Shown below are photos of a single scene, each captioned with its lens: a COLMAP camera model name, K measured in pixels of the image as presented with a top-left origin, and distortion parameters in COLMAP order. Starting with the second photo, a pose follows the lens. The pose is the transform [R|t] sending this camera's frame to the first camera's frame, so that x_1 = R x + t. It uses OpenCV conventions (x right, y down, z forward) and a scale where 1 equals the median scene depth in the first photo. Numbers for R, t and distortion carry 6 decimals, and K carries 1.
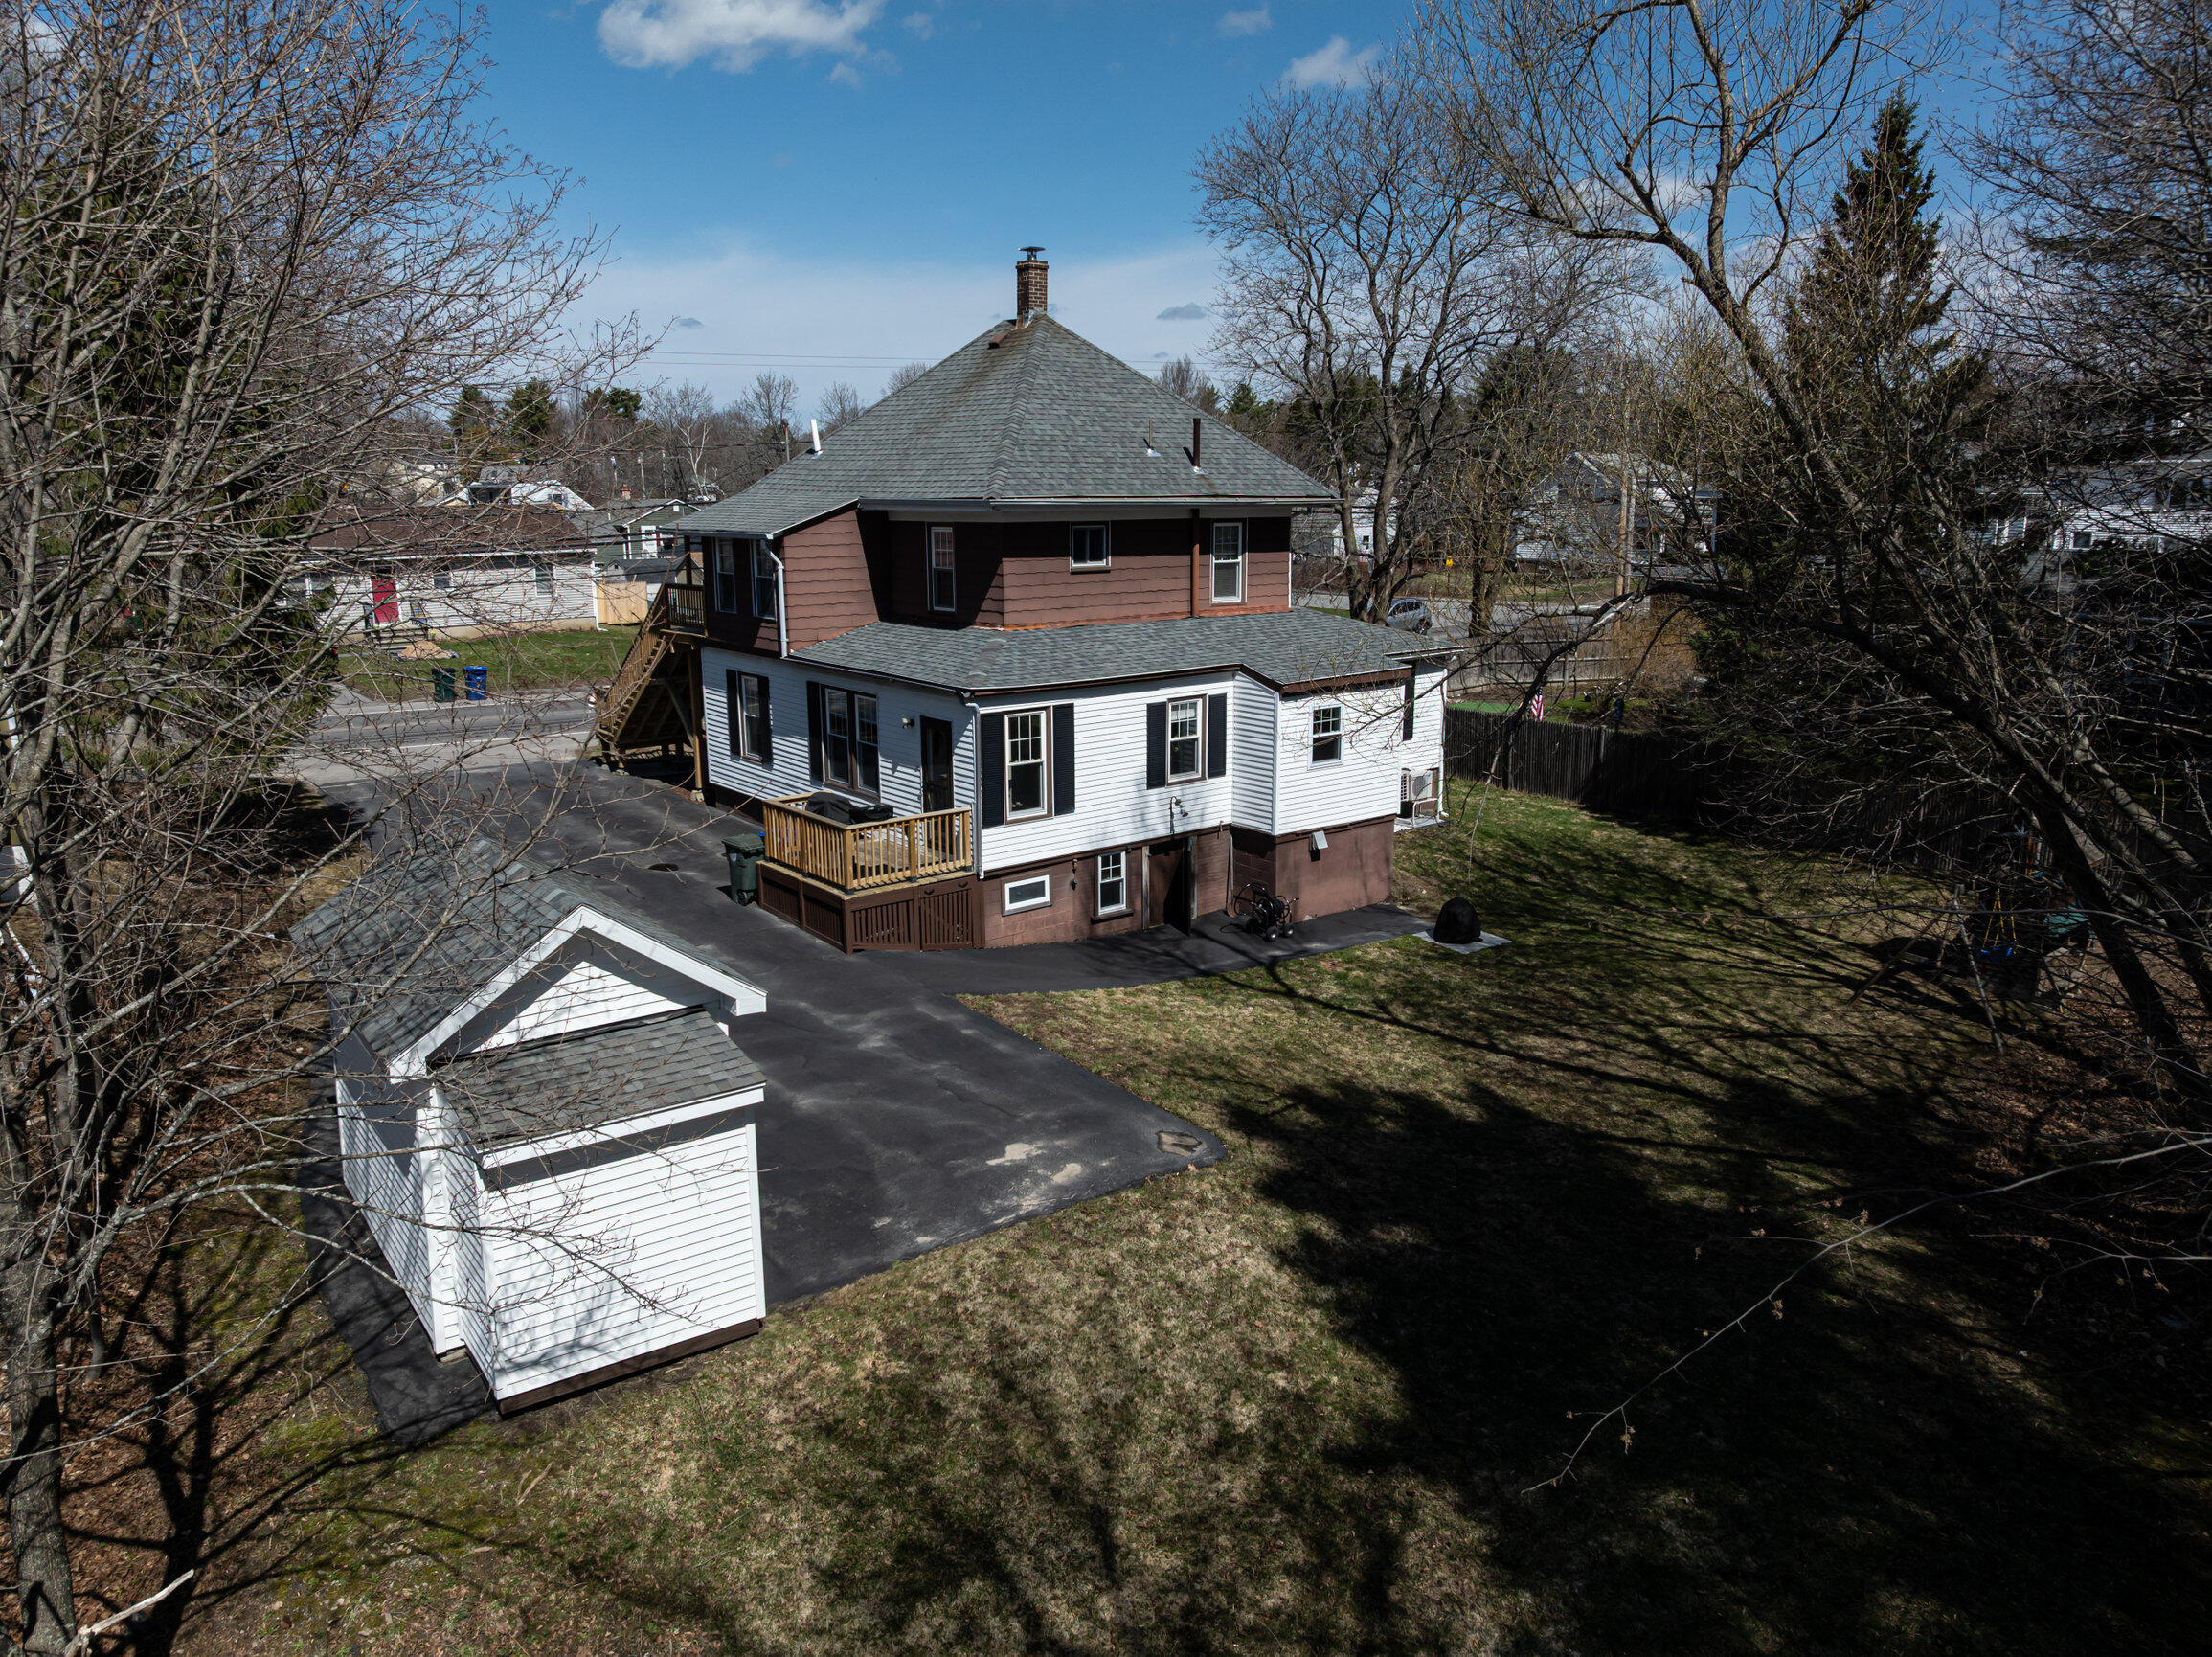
lens RADIAL K [[1661.0, 0, 1106.7], [0, 1661.0, 813.9], [0, 0, 1]] dist [-0.039093, 0.005567]
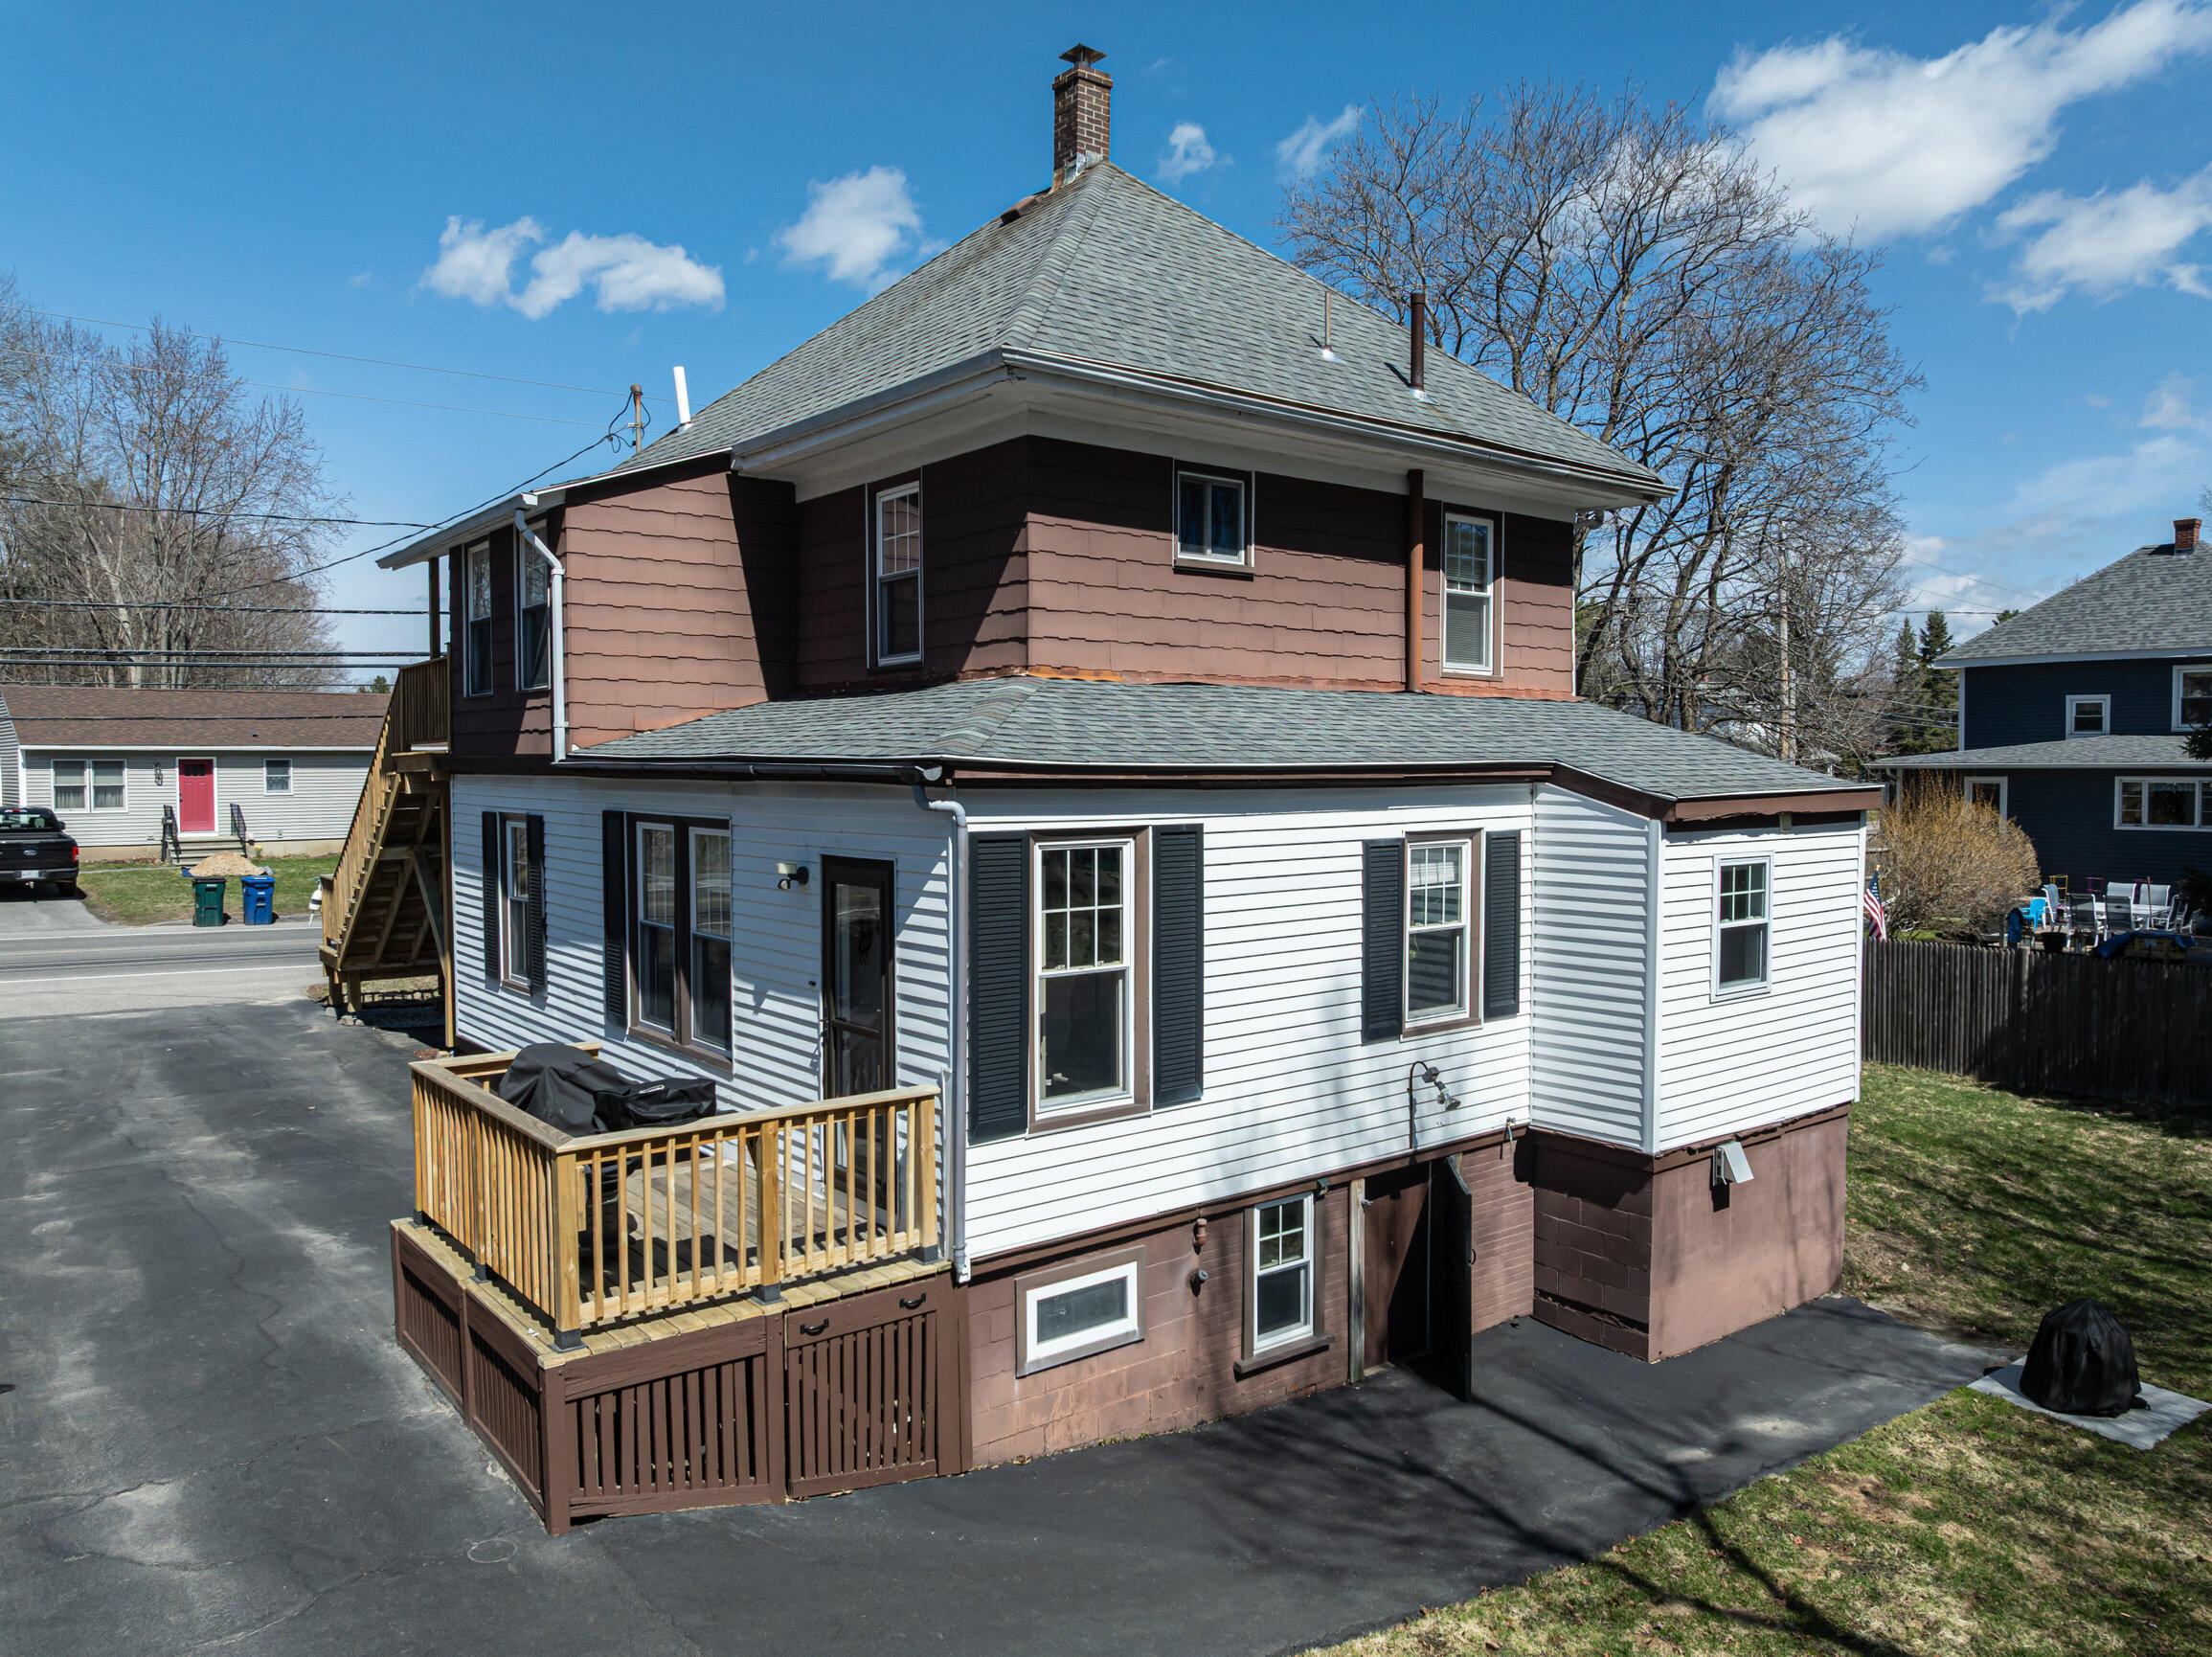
lens RADIAL K [[1544.5, 0, 1106.0], [0, 1544.5, 828.5], [0, 0, 1]] dist [-0.037644, 0.008233]
pose [[0.999974, 0.004944, 0.005232, -0.043091], [-0.003993, 0.985729, -0.168292, -0.002610], [-0.005989, 0.168266, 0.985723, 0.603700]]
